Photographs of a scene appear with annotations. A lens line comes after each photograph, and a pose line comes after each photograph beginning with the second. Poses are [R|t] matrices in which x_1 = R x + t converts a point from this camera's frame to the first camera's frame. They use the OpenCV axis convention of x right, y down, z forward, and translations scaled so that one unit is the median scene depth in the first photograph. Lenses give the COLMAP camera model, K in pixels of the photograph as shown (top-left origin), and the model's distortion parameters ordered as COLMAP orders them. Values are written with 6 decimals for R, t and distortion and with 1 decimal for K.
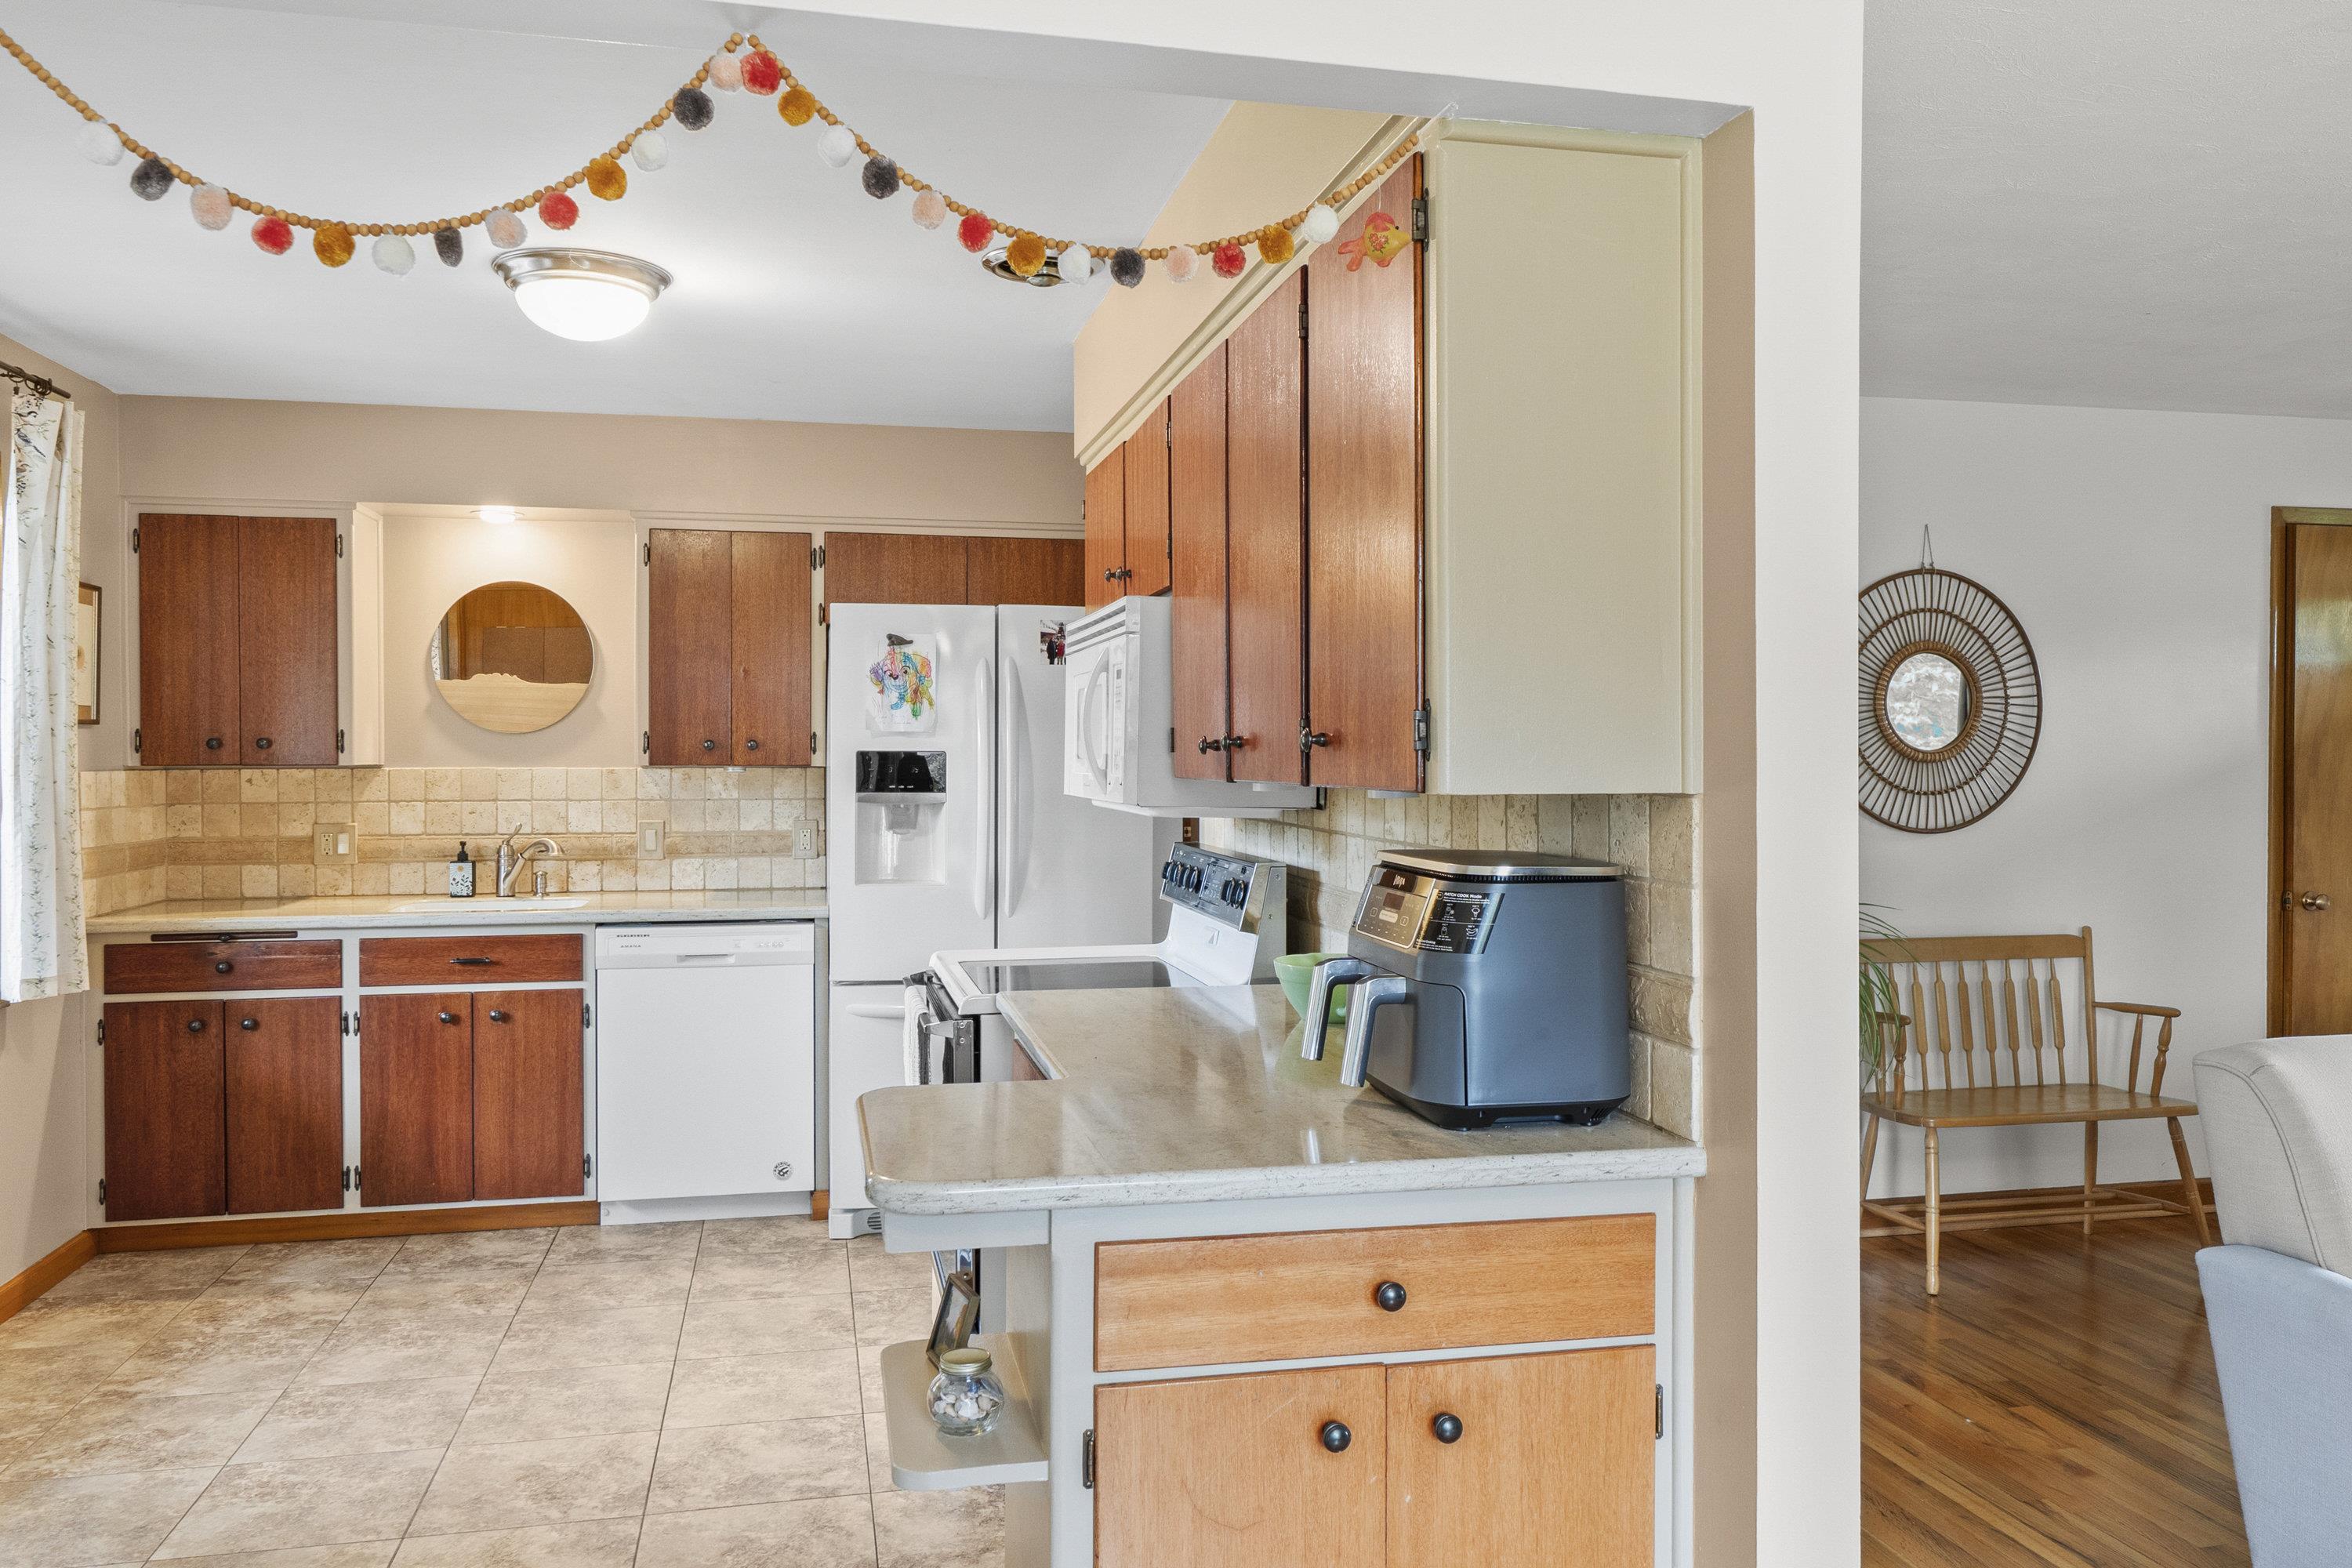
lens RADIAL K [[1822.5, 0, 1233.3], [0, 1822.5, 767.8], [0, 0, 1]] dist [-0.001483, 0.001955]
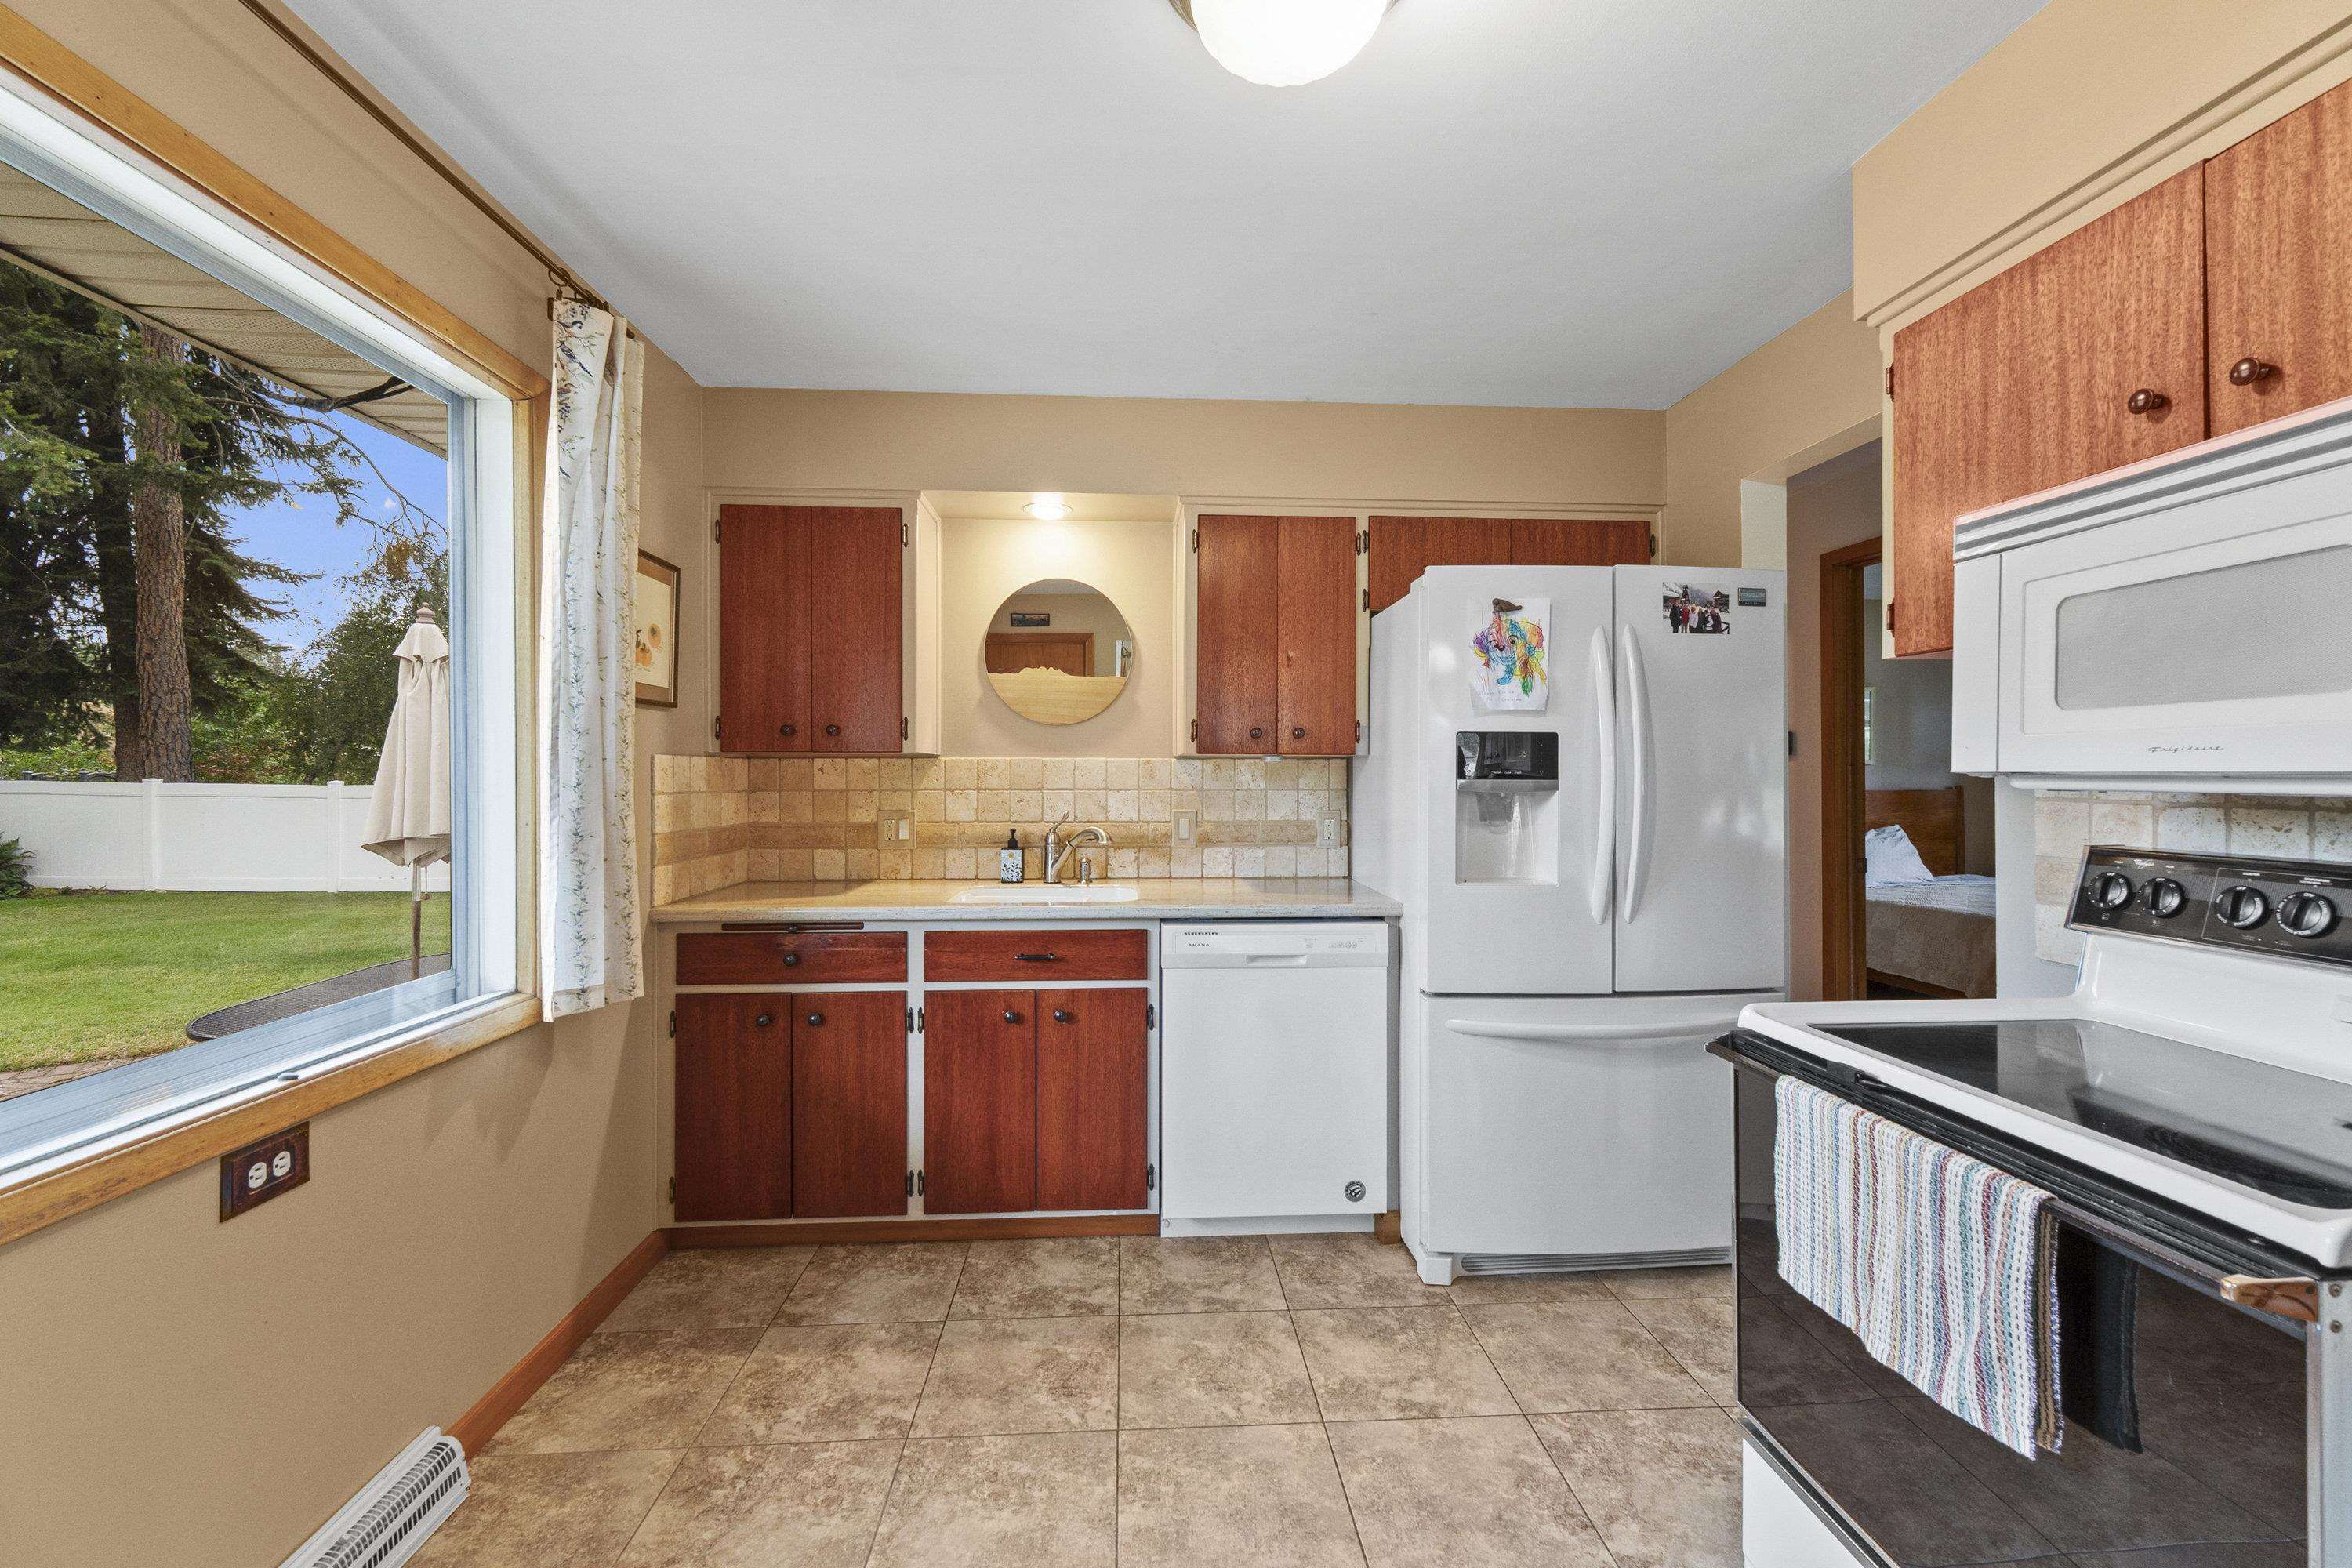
lens RADIAL K [[997.5, 0, 1180.2], [0, 997.5, 771.6], [0, 0, 1]] dist [0.002593, 0.002055]
pose [[0.986752, 0.000854, -0.162232, -0.260140], [-0.002972, 0.999914, -0.012810, 0.016474], [0.162207, 0.013122, 0.986669, 0.500124]]
